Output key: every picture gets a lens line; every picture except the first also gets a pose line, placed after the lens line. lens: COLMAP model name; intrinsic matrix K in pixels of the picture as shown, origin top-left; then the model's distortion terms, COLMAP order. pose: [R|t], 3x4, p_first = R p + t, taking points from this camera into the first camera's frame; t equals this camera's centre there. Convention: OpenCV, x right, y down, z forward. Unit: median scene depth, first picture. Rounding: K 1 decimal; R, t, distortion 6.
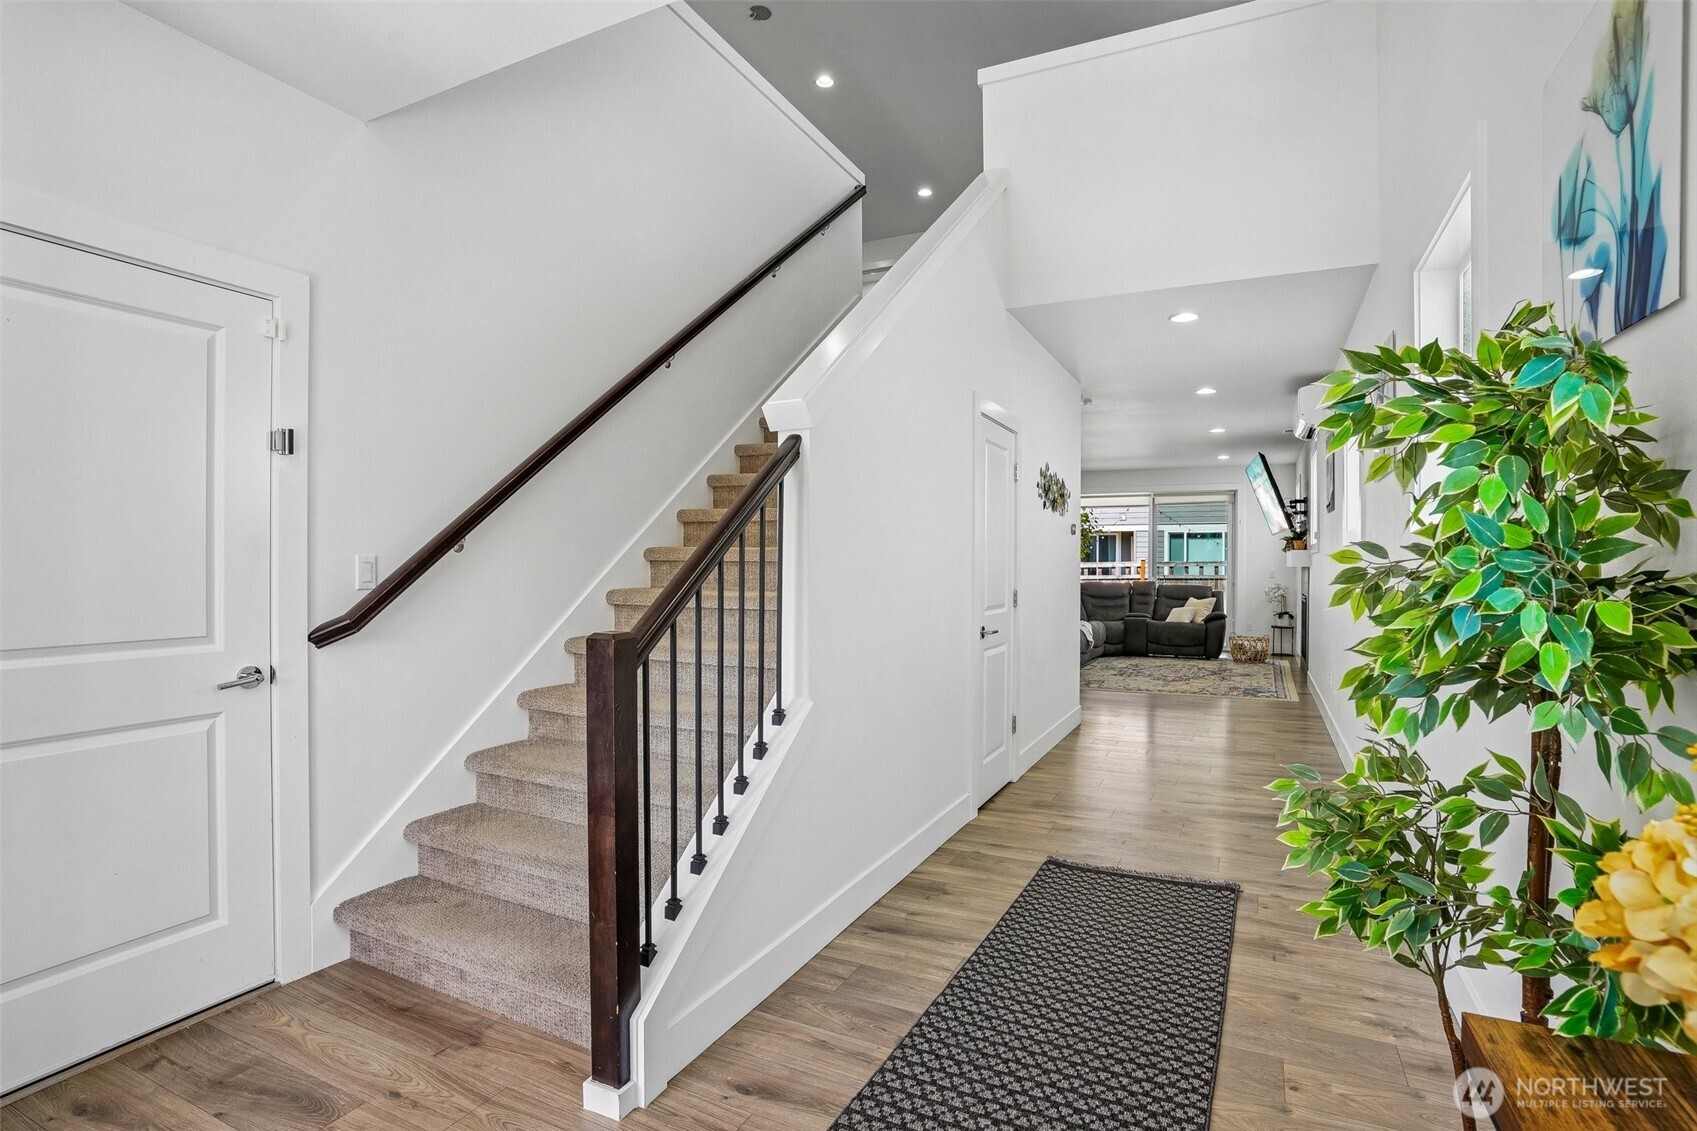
lens RADIAL K [[826.4, 0, 848.5], [0, 826.4, 565.5], [0, 0, 1]] dist [-0.061639, 0.000010]
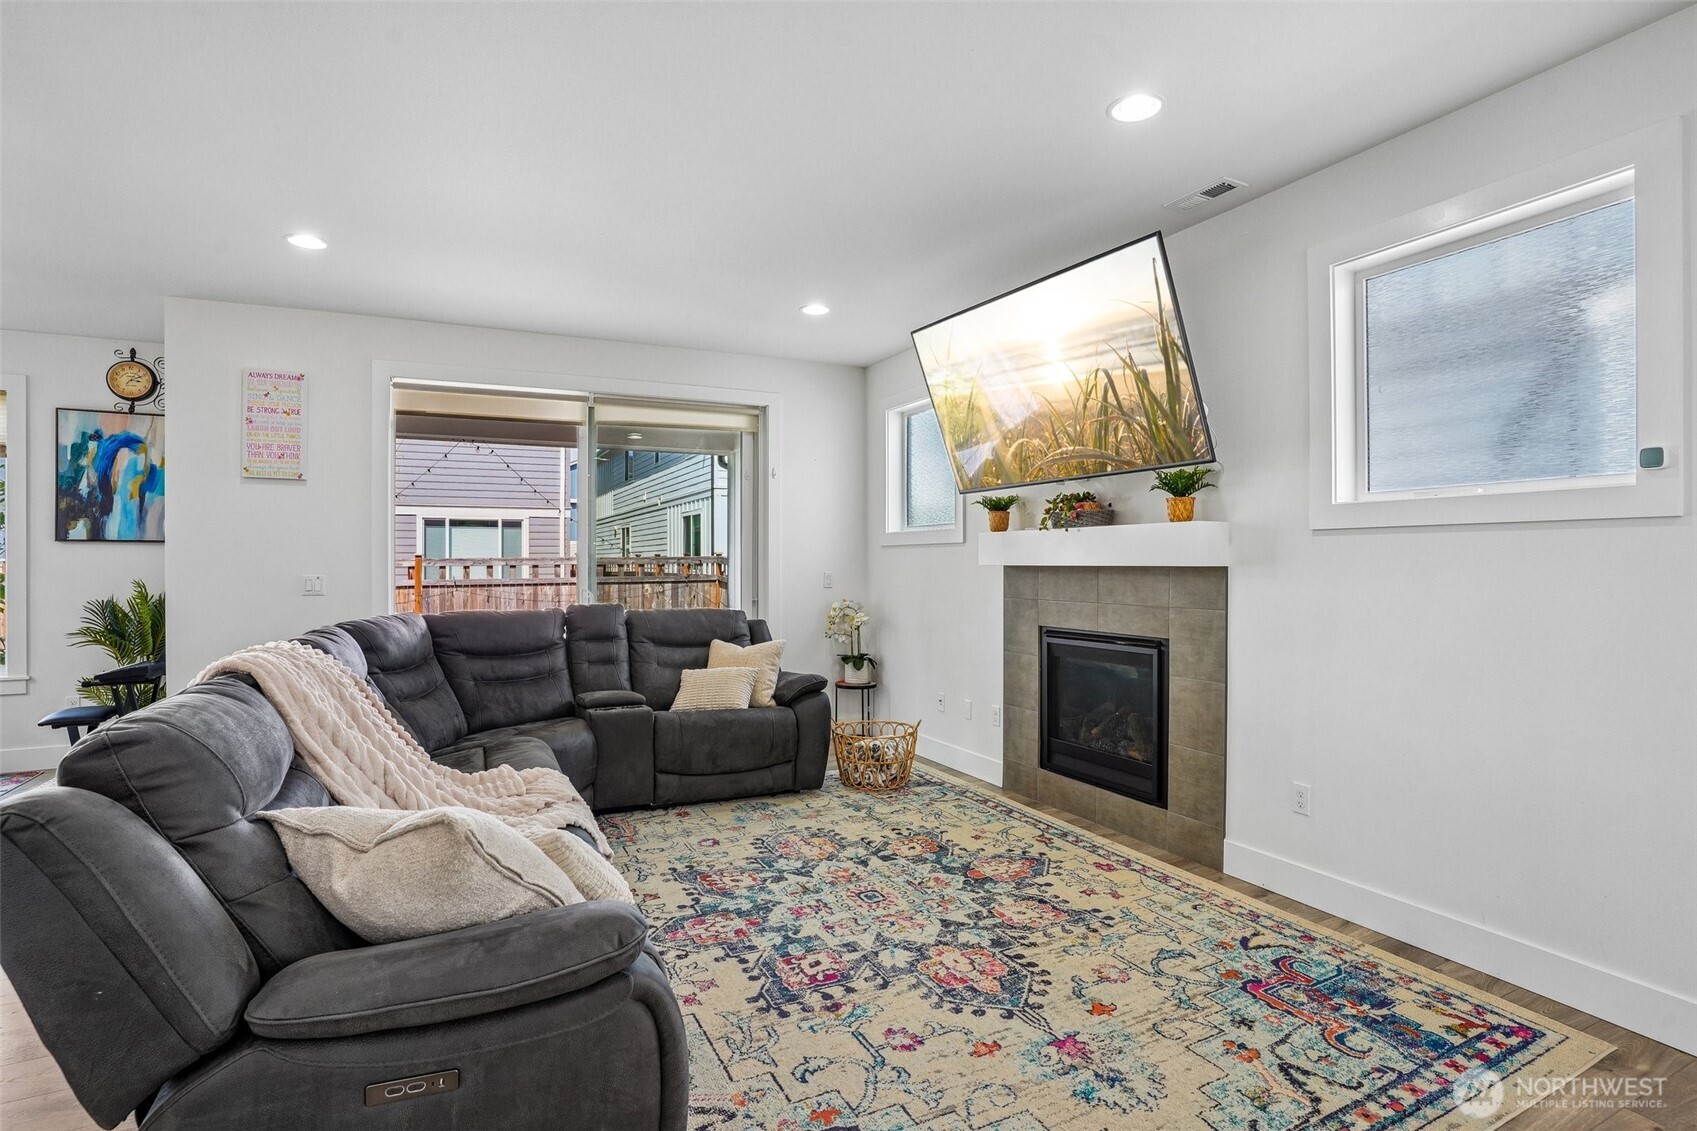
lens RADIAL K [[844.6, 0, 848.5], [0, 844.6, 565.5], [0, 0, 1]] dist [-0.085008, 0.043169]
pose [[0.605394, -0.005861, 0.795904, 0.115913], [0.004950, 0.999981, 0.003599, -0.000335], [-0.795910, 0.001761, 0.605412, 0.684038]]
